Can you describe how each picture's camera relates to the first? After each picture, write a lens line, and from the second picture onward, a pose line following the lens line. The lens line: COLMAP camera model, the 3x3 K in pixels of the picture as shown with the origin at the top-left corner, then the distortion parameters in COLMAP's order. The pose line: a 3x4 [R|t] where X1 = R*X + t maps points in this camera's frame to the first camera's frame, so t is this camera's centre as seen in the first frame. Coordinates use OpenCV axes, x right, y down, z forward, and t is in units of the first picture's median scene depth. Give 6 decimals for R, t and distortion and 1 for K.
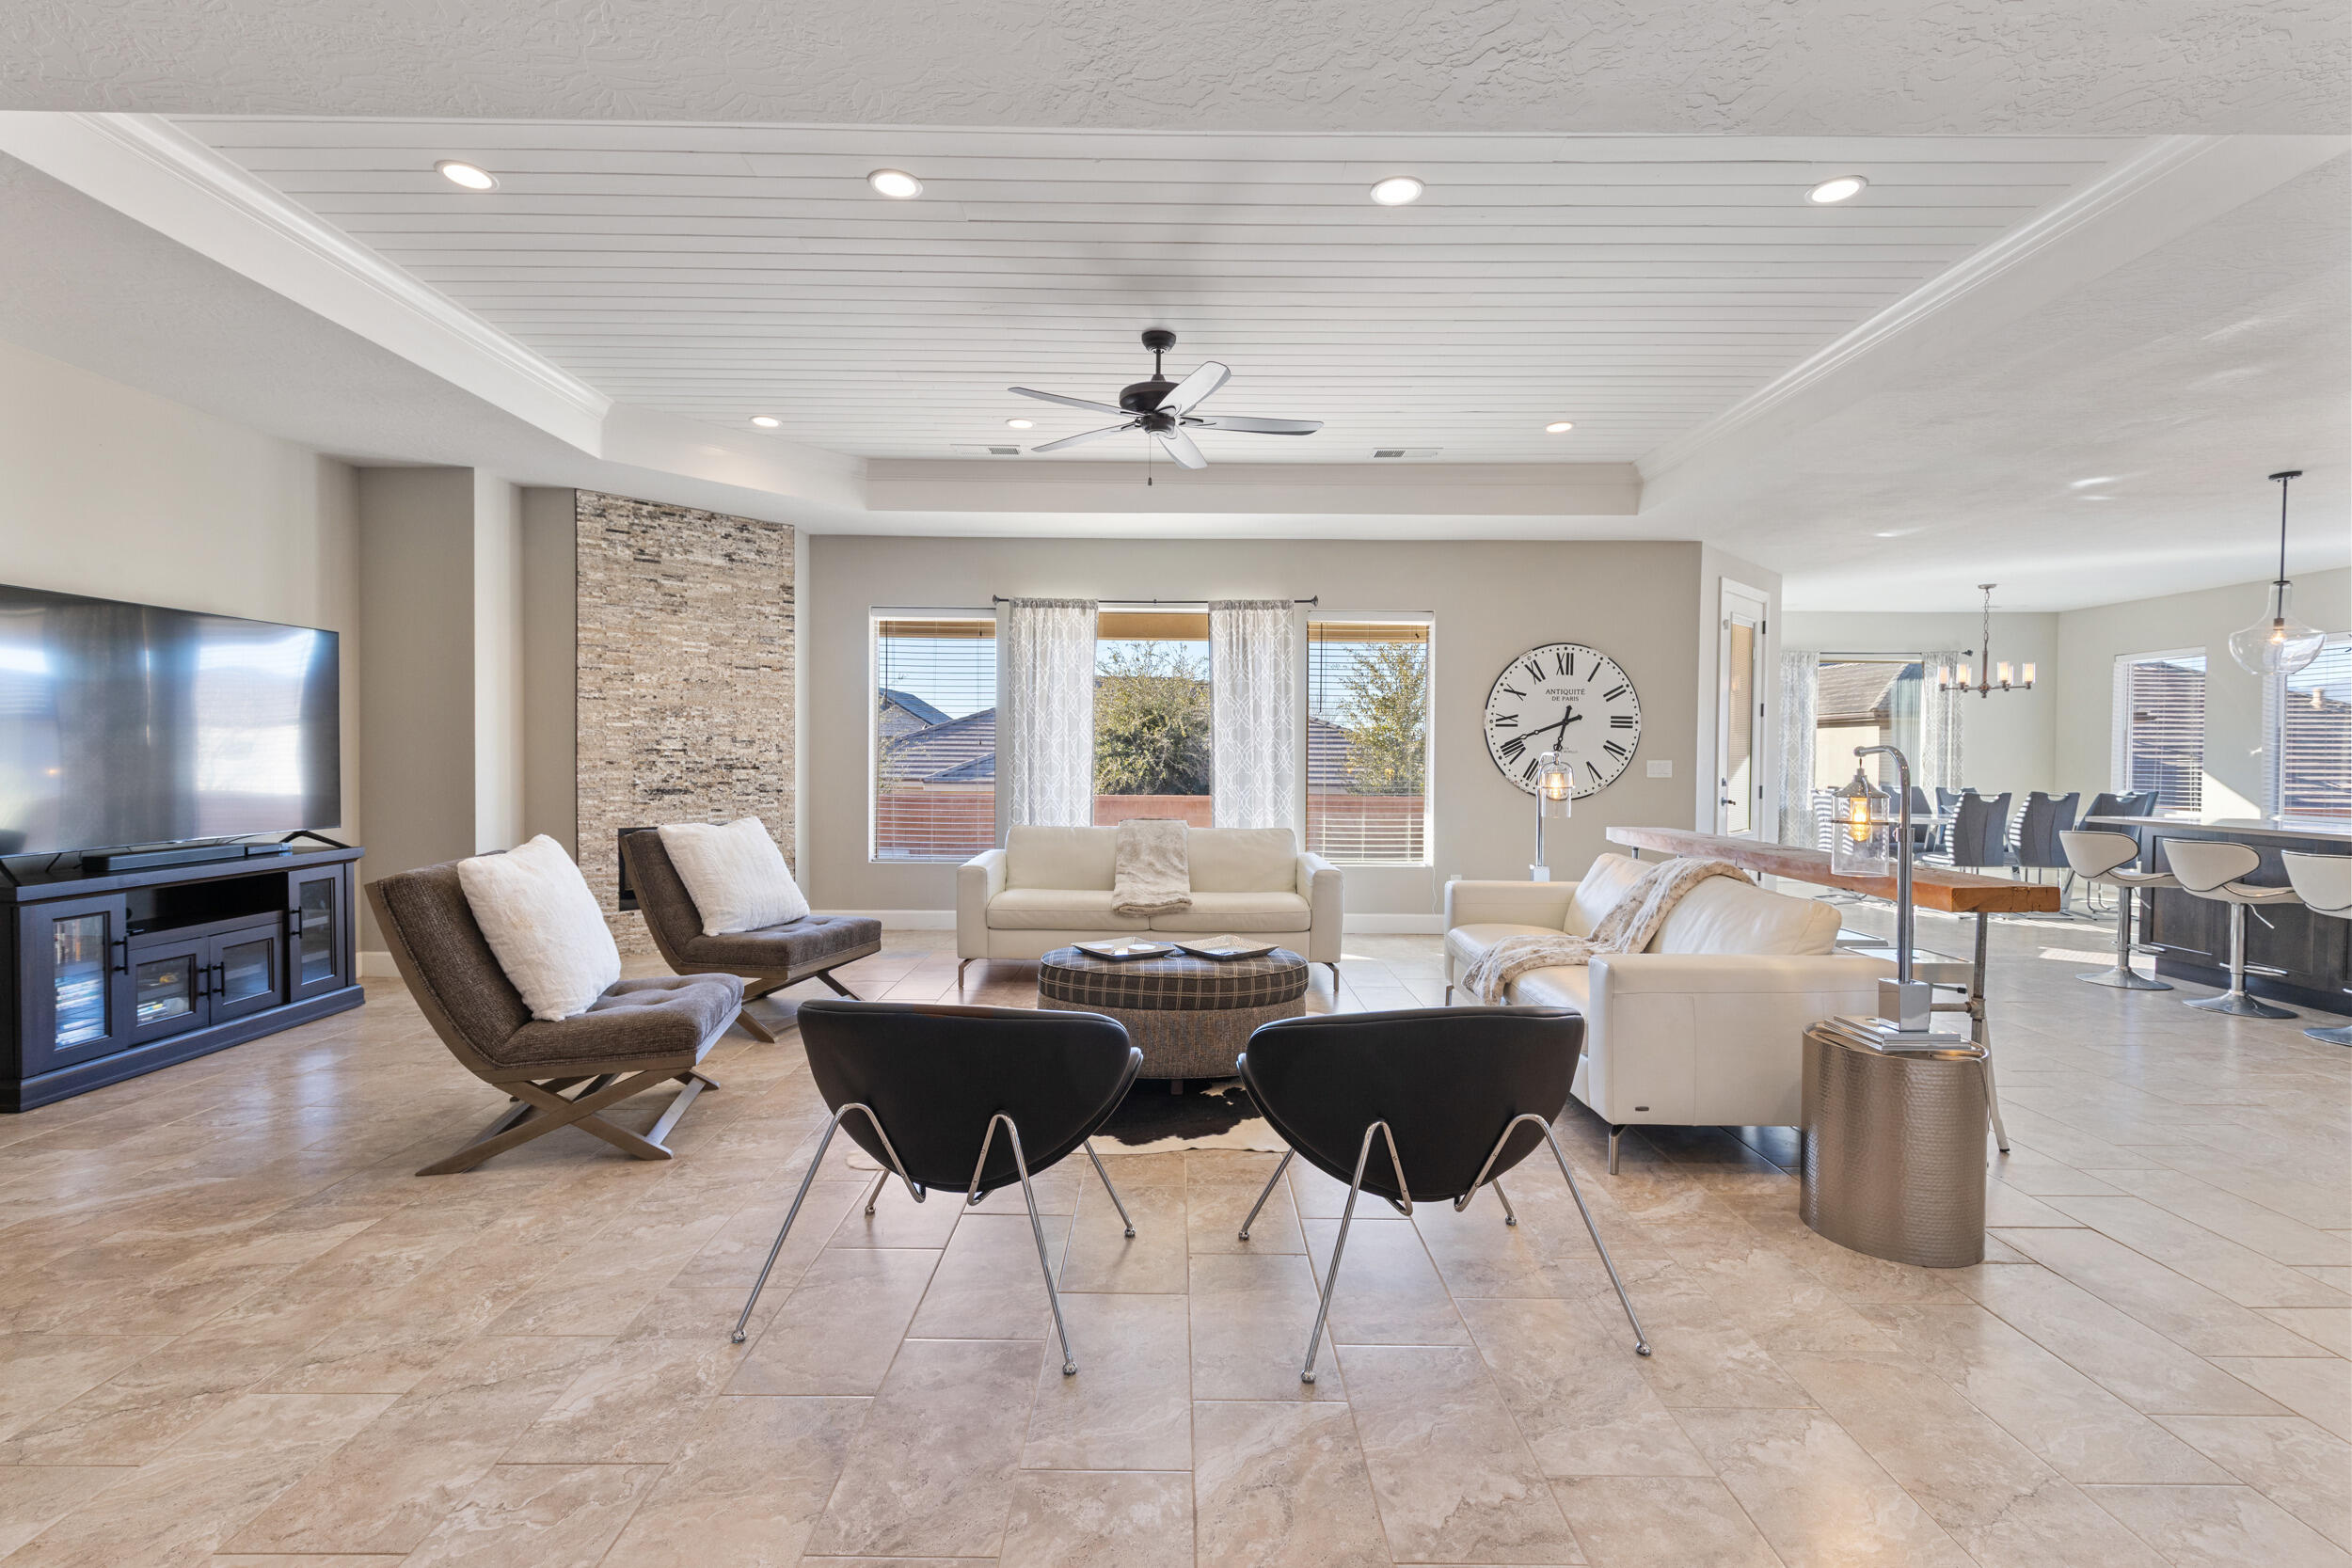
lens RADIAL K [[1046.4, 0, 1170.1], [0, 1046.4, 767.8], [0, 0, 1]] dist [0.005638, 0.000671]
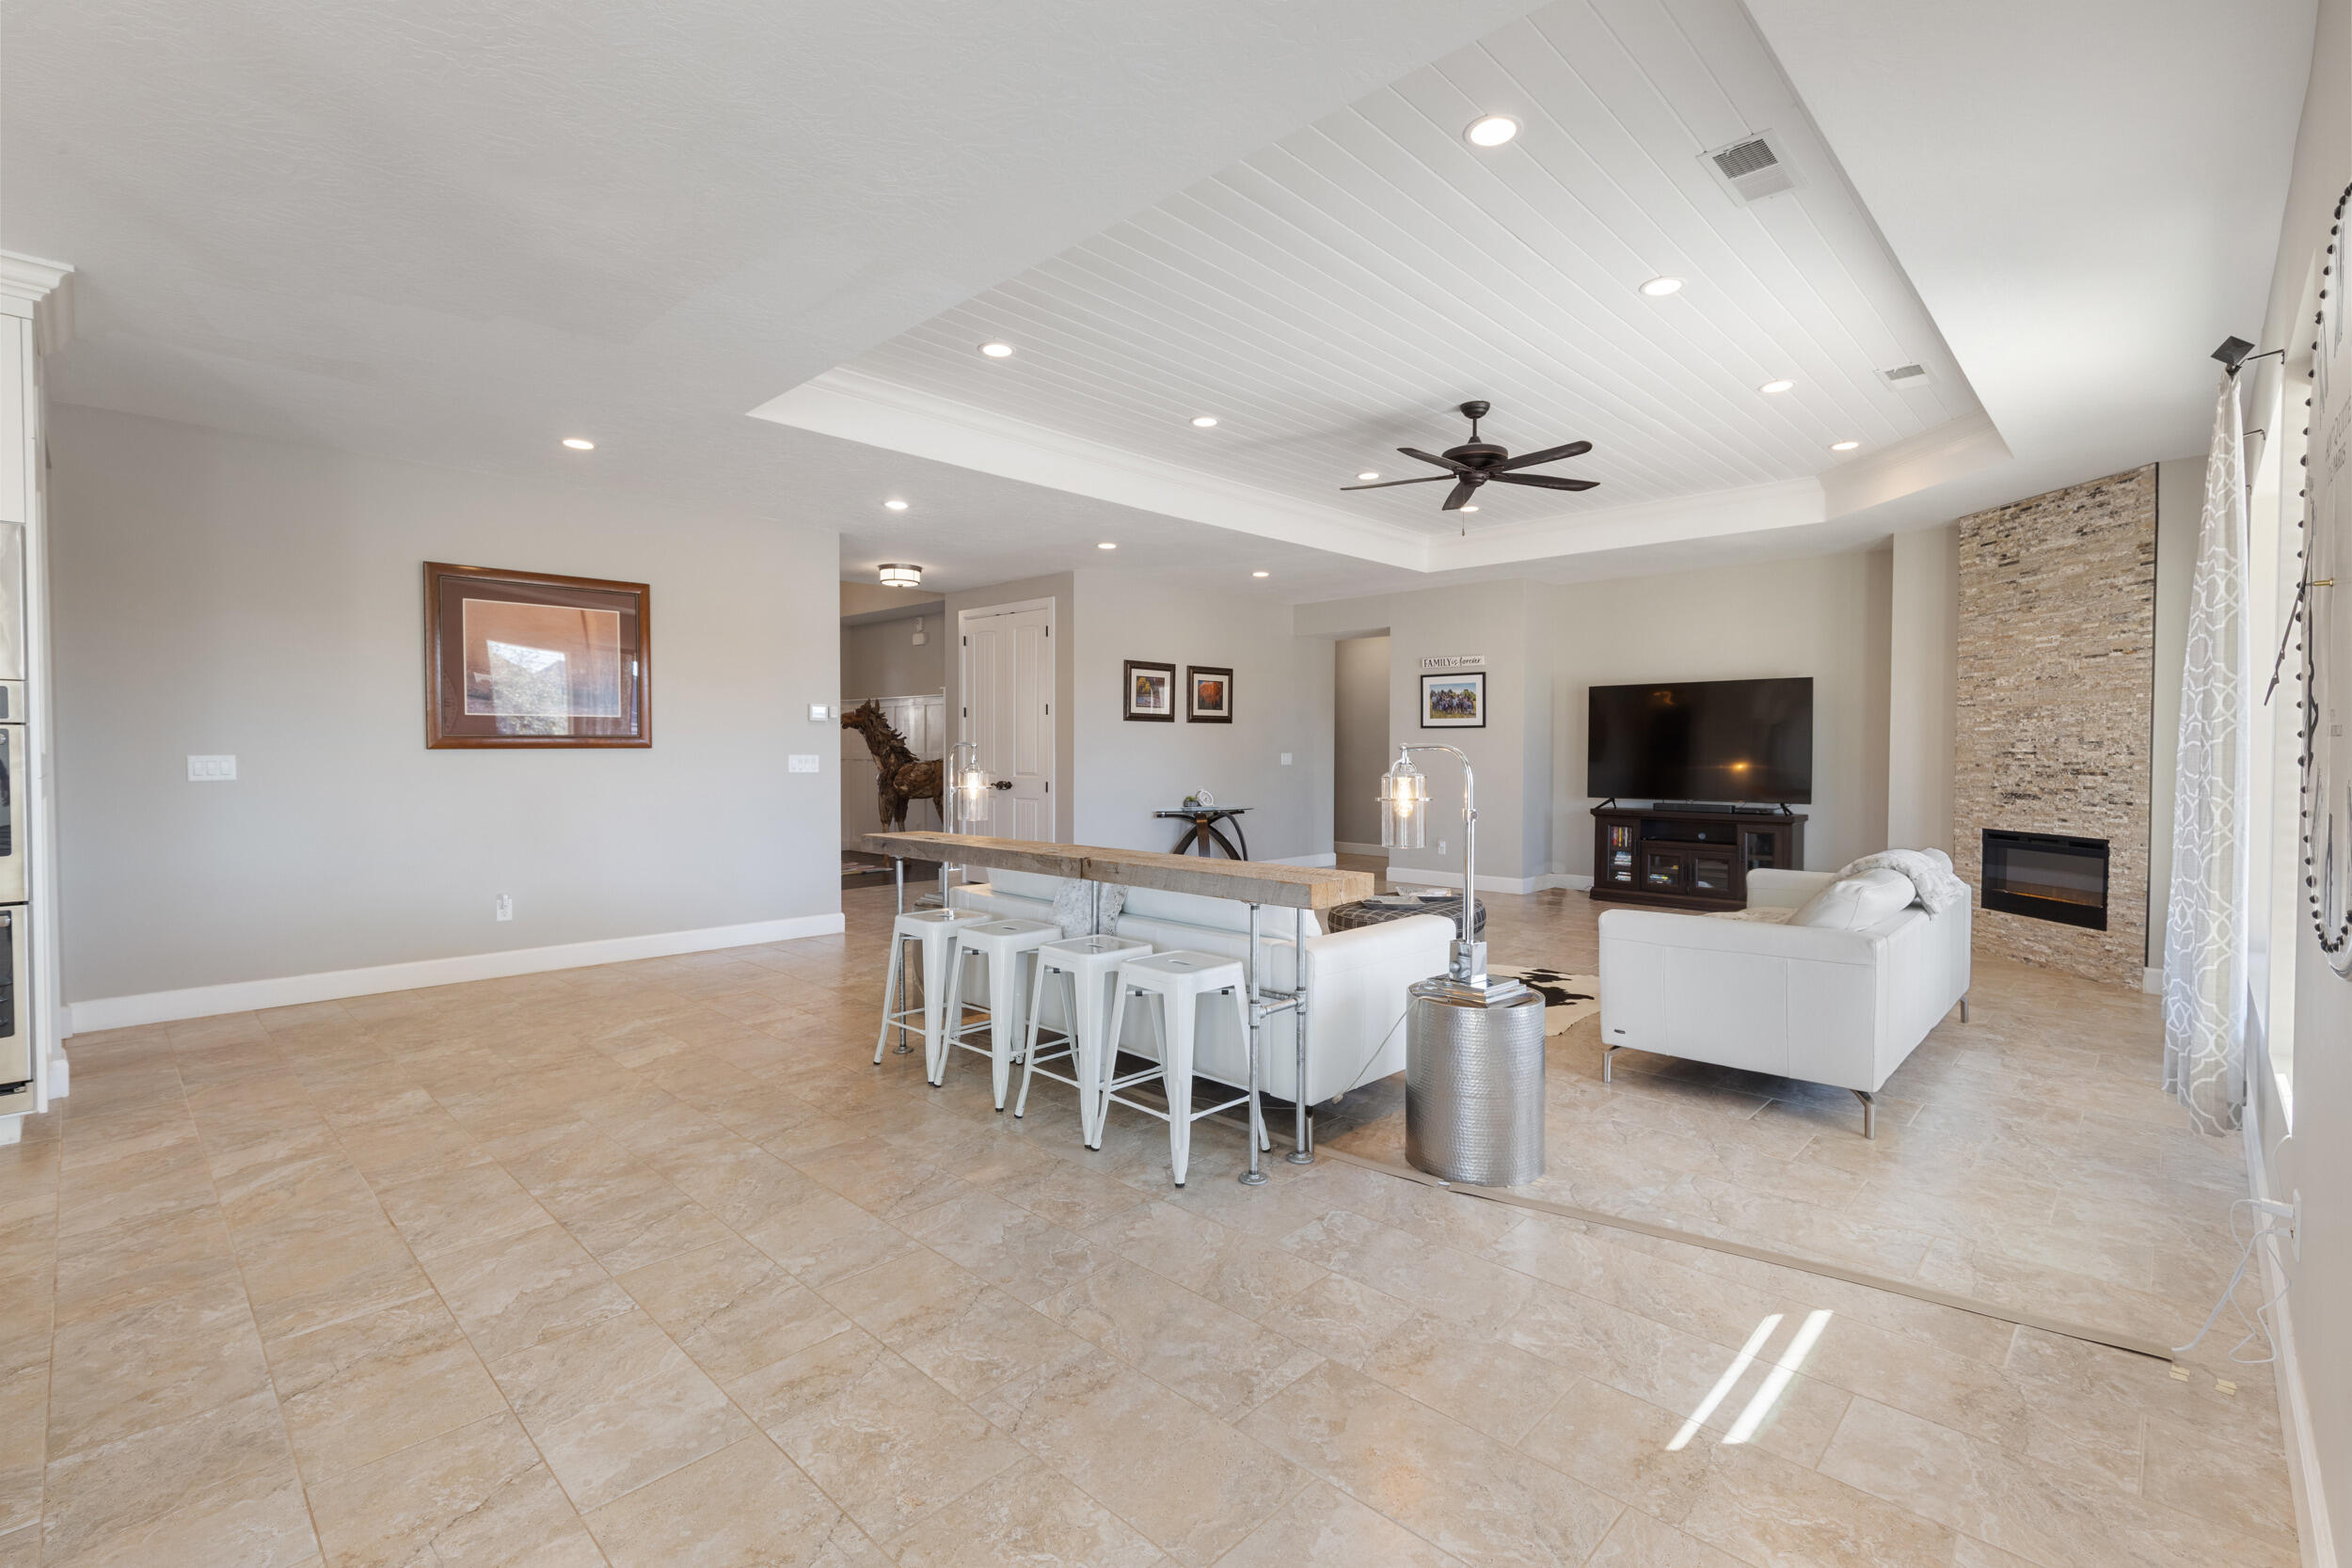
lens RADIAL K [[1046.4, 0, 1172.6], [0, 1046.4, 760.0], [0, 0, 1]] dist [0.005638, 0.000671]
pose [[-0.689849, -0.002557, -0.723949, 0.966668], [-0.018395, 0.999733, 0.013998, -0.012209], [0.723720, 0.022974, -0.689711, 1.392545]]
